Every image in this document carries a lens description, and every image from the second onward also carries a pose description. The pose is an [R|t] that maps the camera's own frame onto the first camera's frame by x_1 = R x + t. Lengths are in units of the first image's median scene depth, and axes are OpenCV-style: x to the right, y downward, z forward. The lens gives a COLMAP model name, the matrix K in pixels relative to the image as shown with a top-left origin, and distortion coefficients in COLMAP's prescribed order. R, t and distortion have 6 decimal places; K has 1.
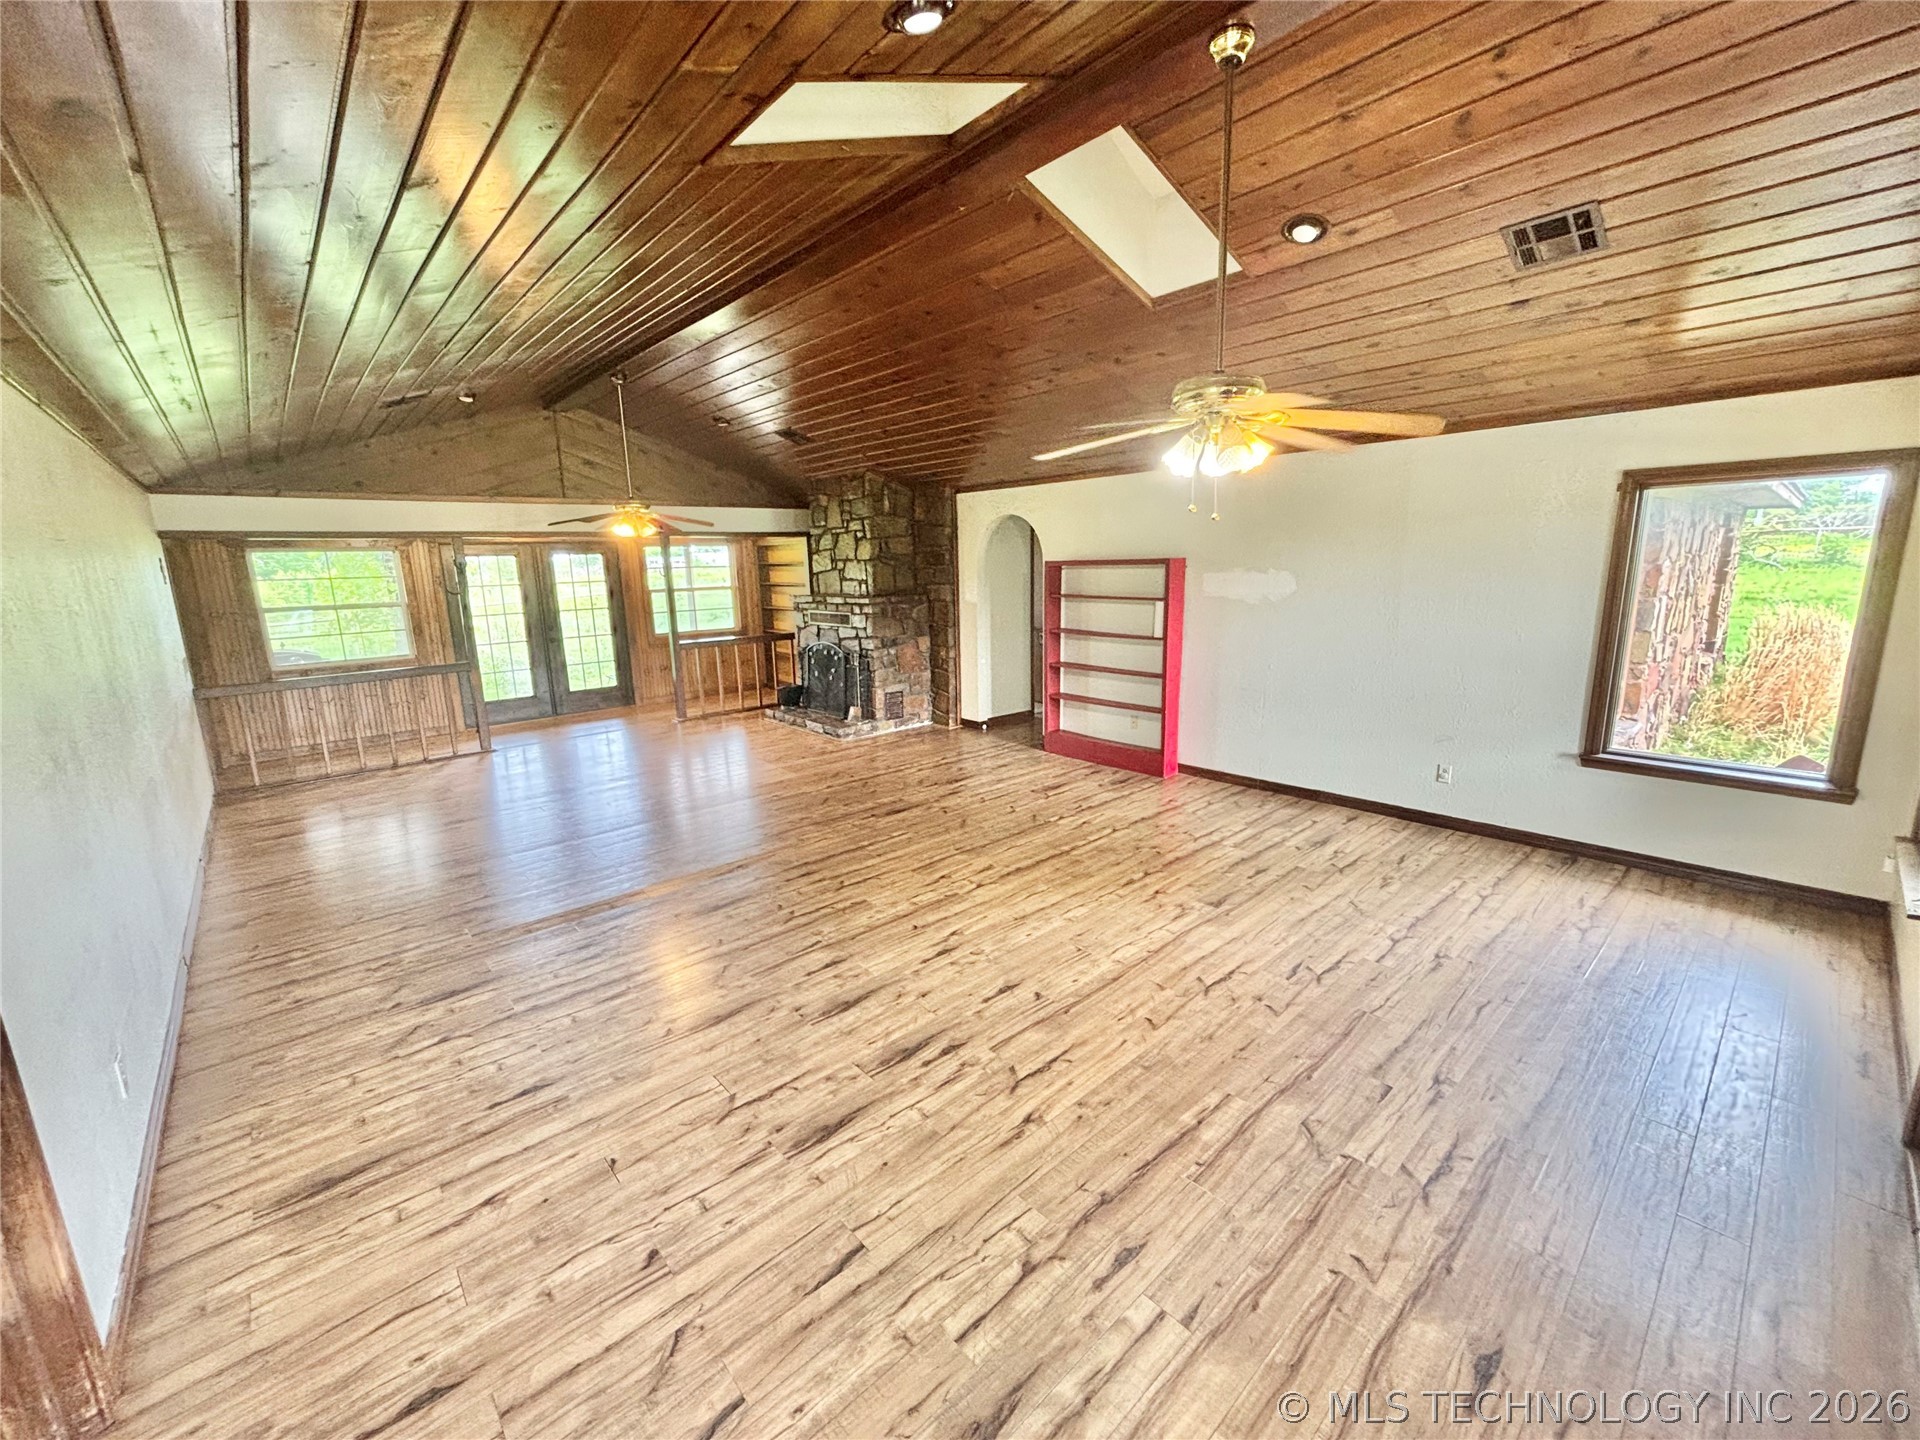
lens RADIAL K [[772.8, 0, 957.4], [0, 772.8, 731.1], [0, 0, 1]] dist [0.000813, -0.000615]
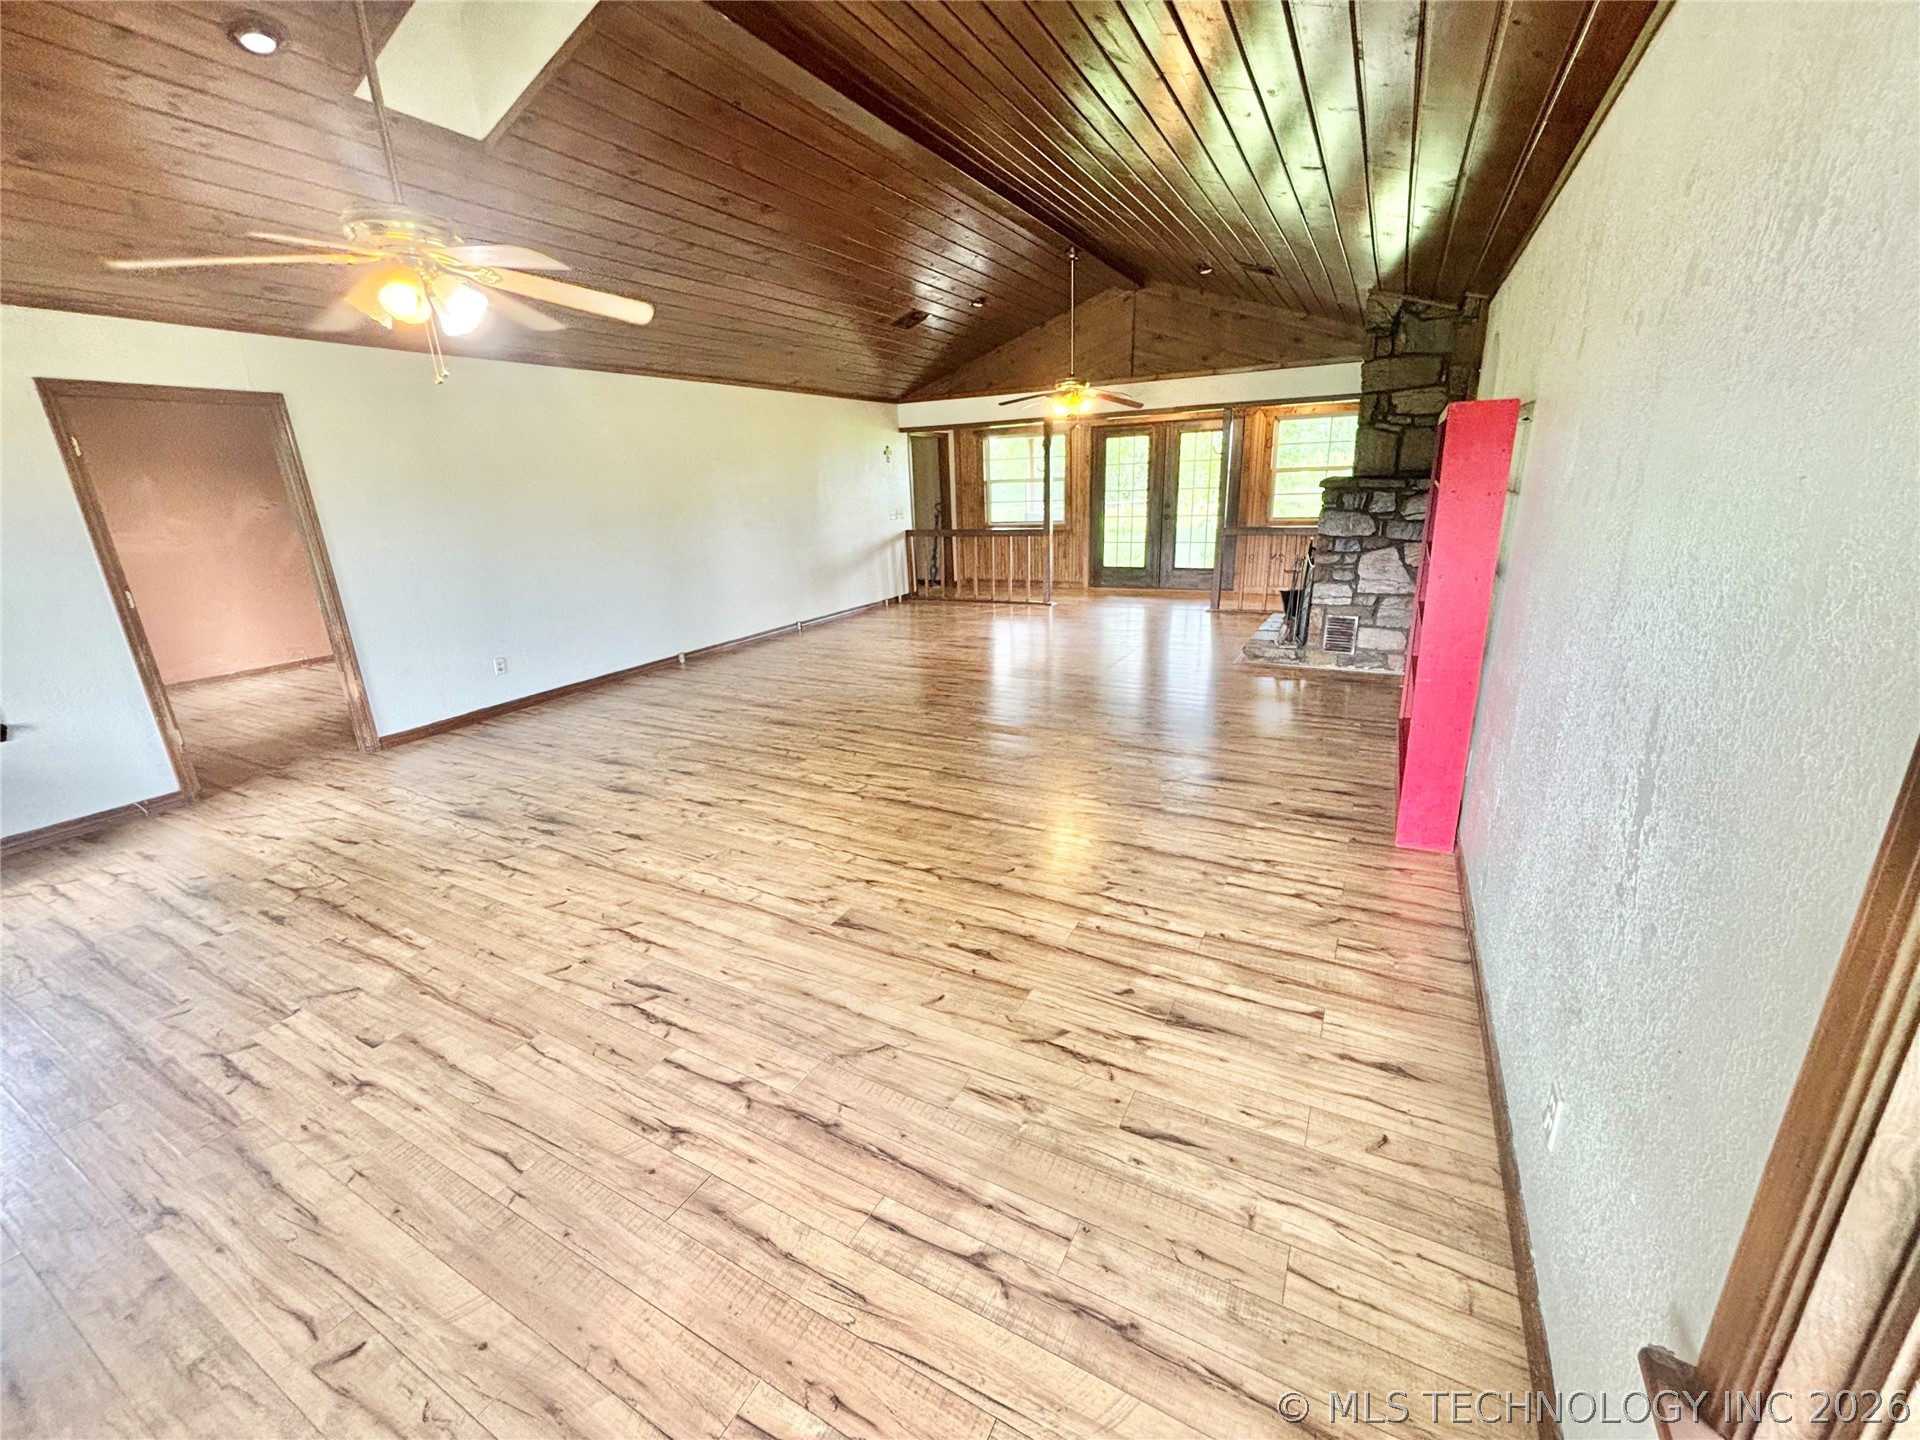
lens RADIAL K [[772.8, 0, 946.7], [0, 772.8, 718.8], [0, 0, 1]] dist [0.000813, -0.000615]
pose [[0.335526, 0.294894, -0.894684, 0.823963], [-0.178778, 0.952413, 0.246876, -0.127322], [0.924911, 0.077116, 0.372280, 0.707062]]
